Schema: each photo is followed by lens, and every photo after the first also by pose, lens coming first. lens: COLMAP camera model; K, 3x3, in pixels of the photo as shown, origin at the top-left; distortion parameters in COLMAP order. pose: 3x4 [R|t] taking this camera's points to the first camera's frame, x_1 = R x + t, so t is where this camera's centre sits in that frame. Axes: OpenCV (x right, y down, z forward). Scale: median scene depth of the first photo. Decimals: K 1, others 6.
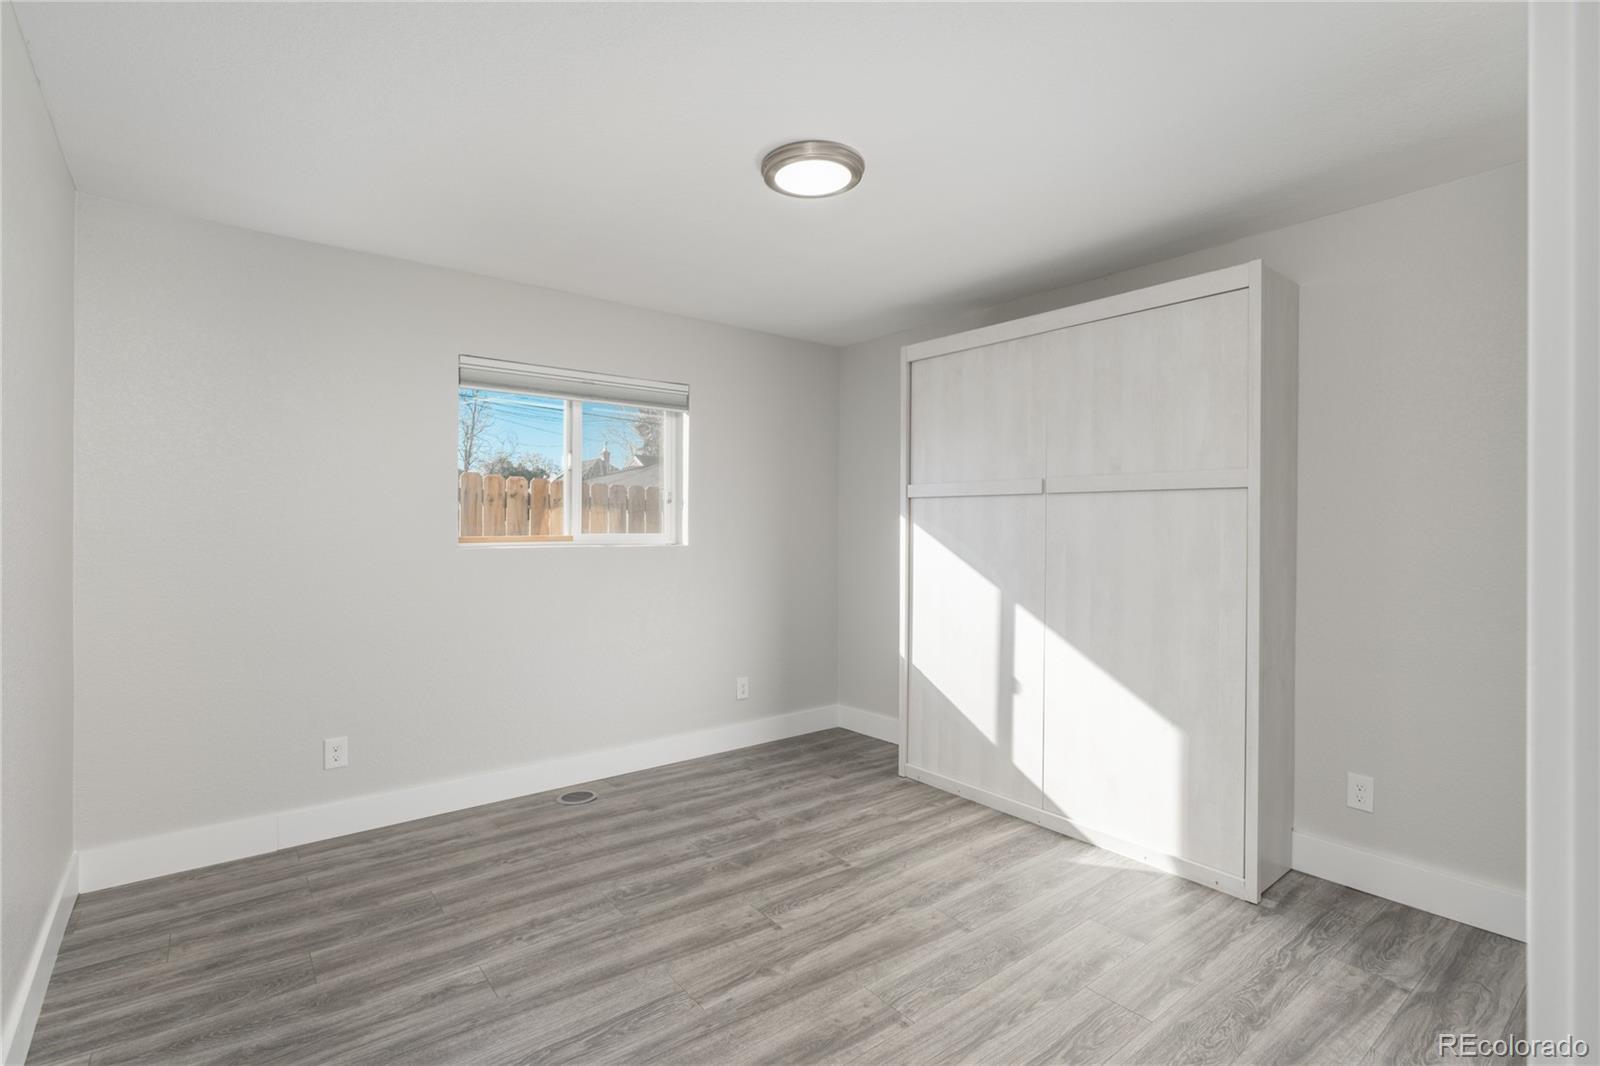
lens RADIAL K [[751.2, 0, 801.2], [0, 751.2, 531.9], [0, 0, 1]] dist [-0.000064, 0.000467]
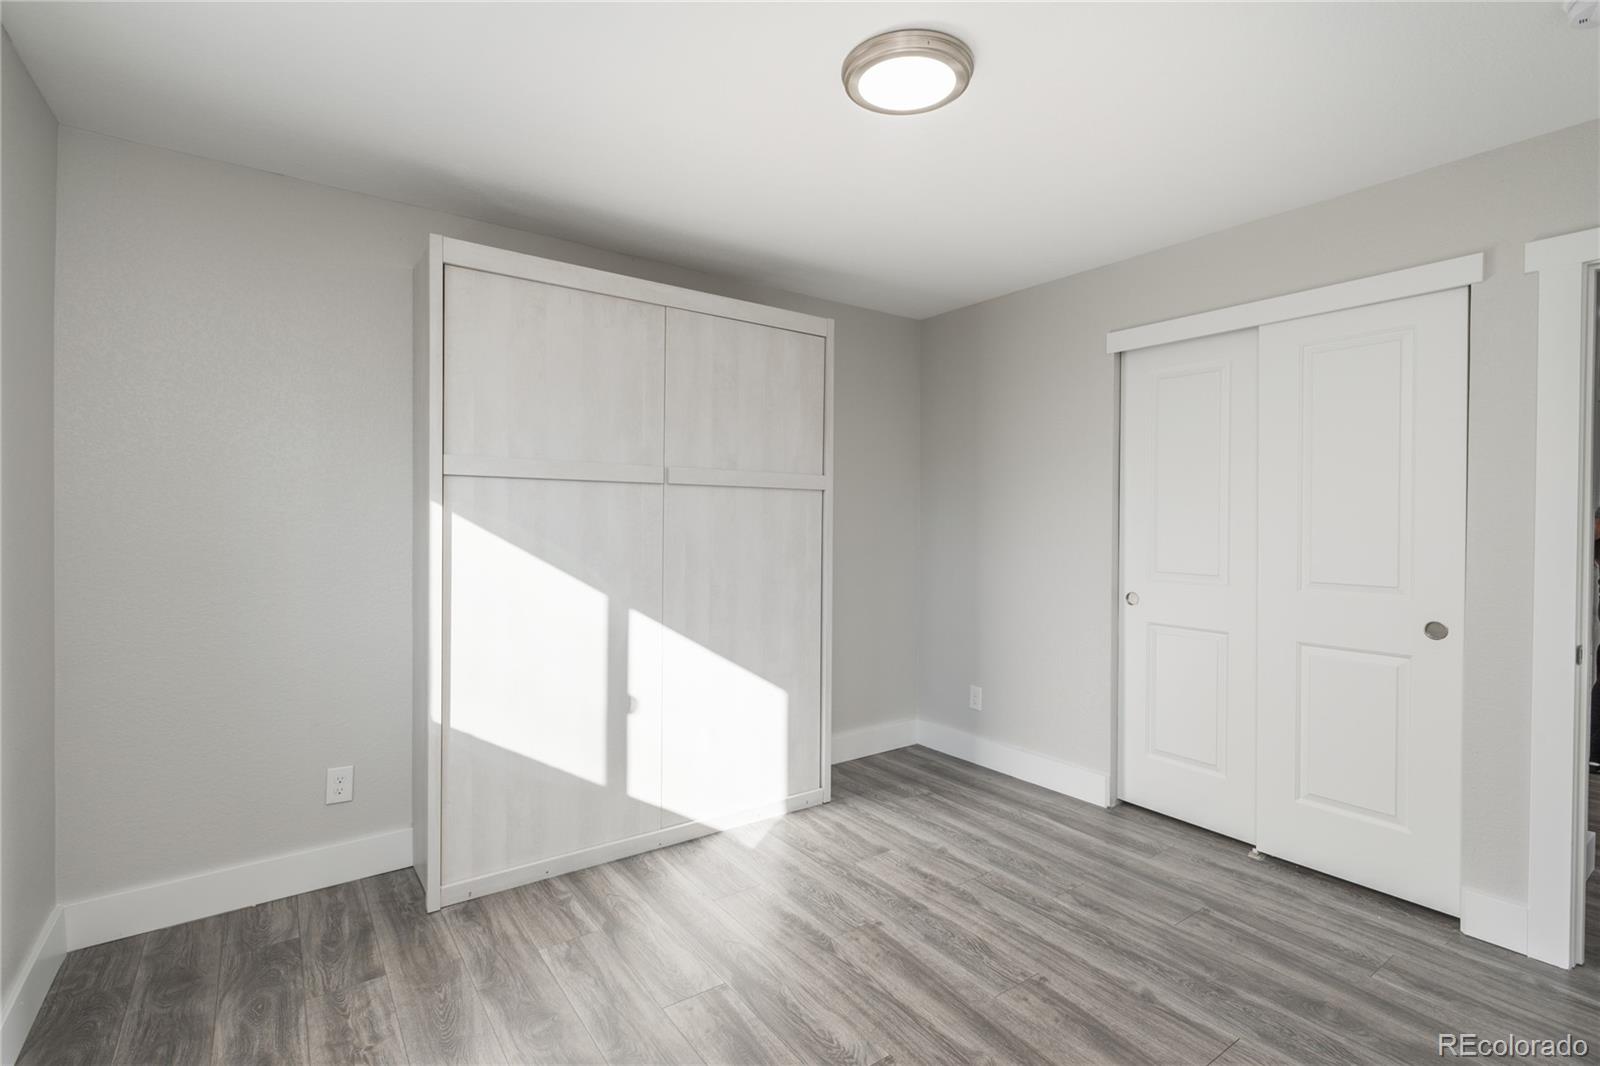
lens RADIAL K [[751.2, 0, 803.9], [0, 751.2, 527.0], [0, 0, 1]] dist [-0.000064, 0.000467]
pose [[0.039495, -0.014733, 0.999111, -0.577876], [0.002074, 0.999890, 0.014663, -0.010890], [-0.999218, 0.001493, 0.039521, 0.787153]]
